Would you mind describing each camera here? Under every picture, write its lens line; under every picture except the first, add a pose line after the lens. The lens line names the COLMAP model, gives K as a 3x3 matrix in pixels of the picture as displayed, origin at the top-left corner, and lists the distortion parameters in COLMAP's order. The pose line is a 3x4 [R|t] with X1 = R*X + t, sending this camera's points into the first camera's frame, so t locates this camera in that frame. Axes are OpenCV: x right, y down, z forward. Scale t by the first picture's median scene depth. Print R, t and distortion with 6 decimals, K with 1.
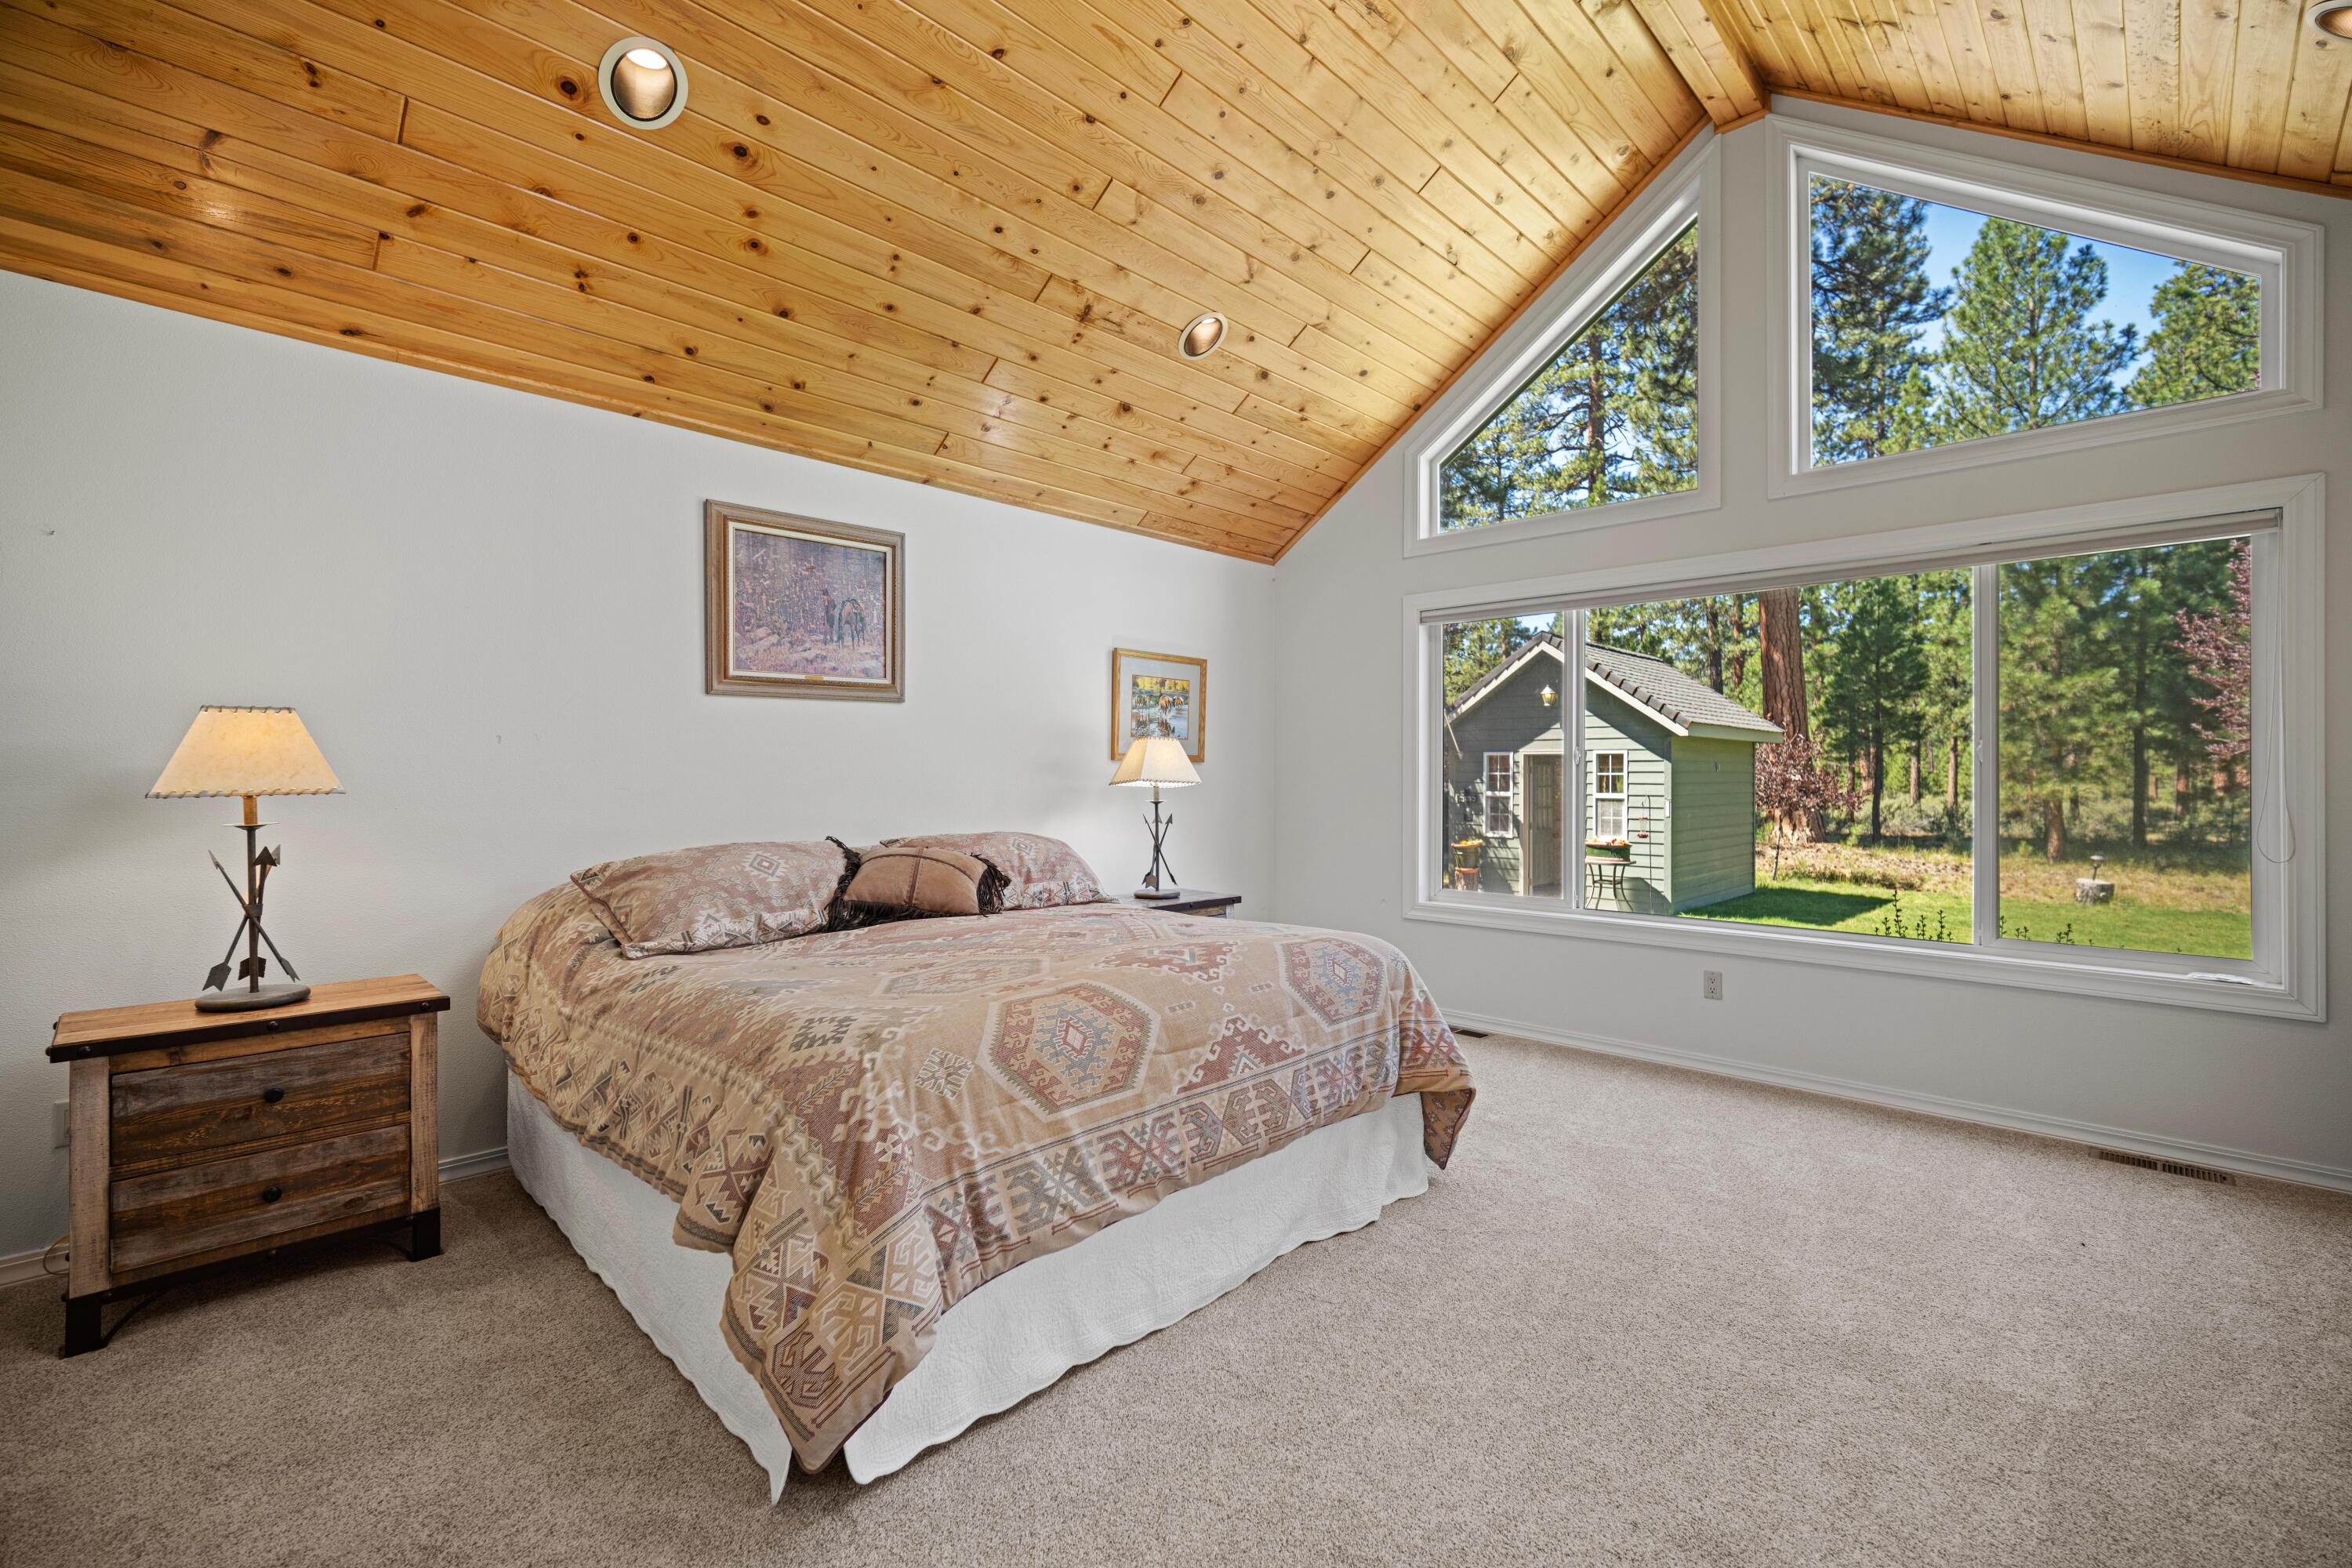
lens RADIAL K [[1026.6, 0, 1176.3], [0, 1026.6, 766.7], [0, 0, 1]] dist [-0.013292, -0.000106]
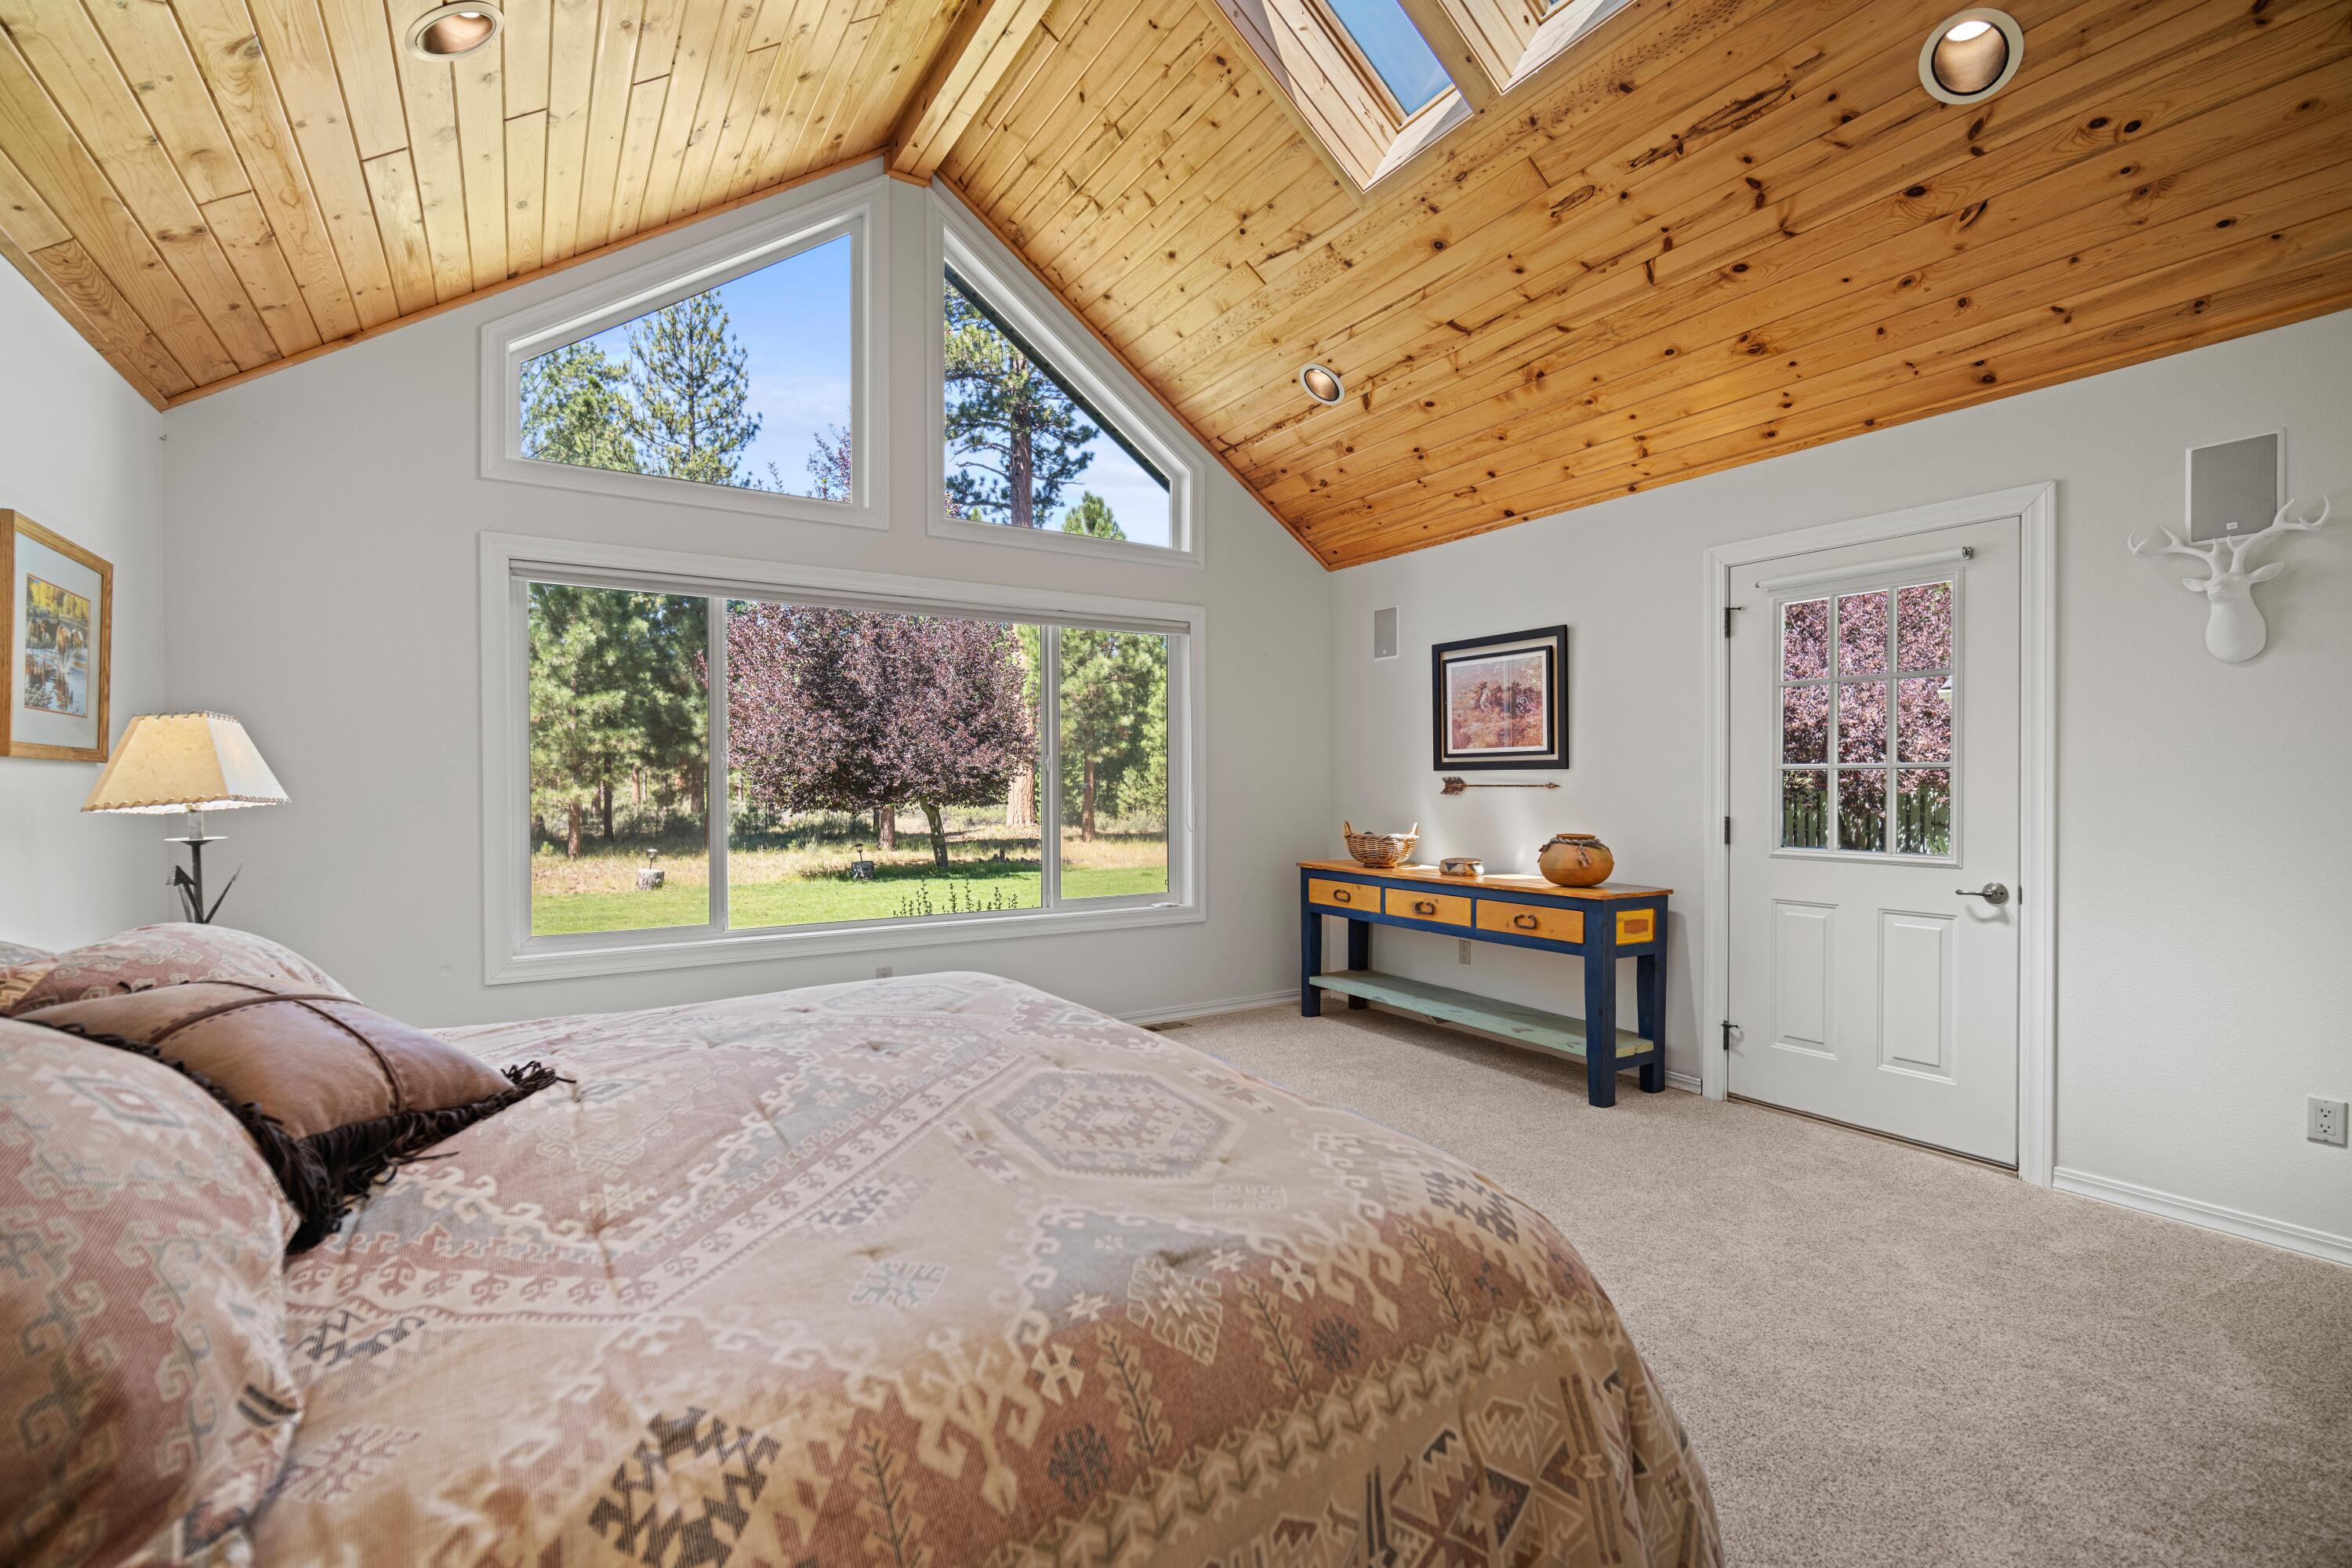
lens RADIAL K [[1029.3, 0, 1166.6], [0, 1029.3, 791.5], [0, 0, 1]] dist [-0.000184, 0.000021]
pose [[0.244559, -0.011999, 0.969560, -0.084212], [-0.005907, 0.999886, 0.013864, -0.000004], [-0.969616, -0.009118, 0.244461, 0.087308]]
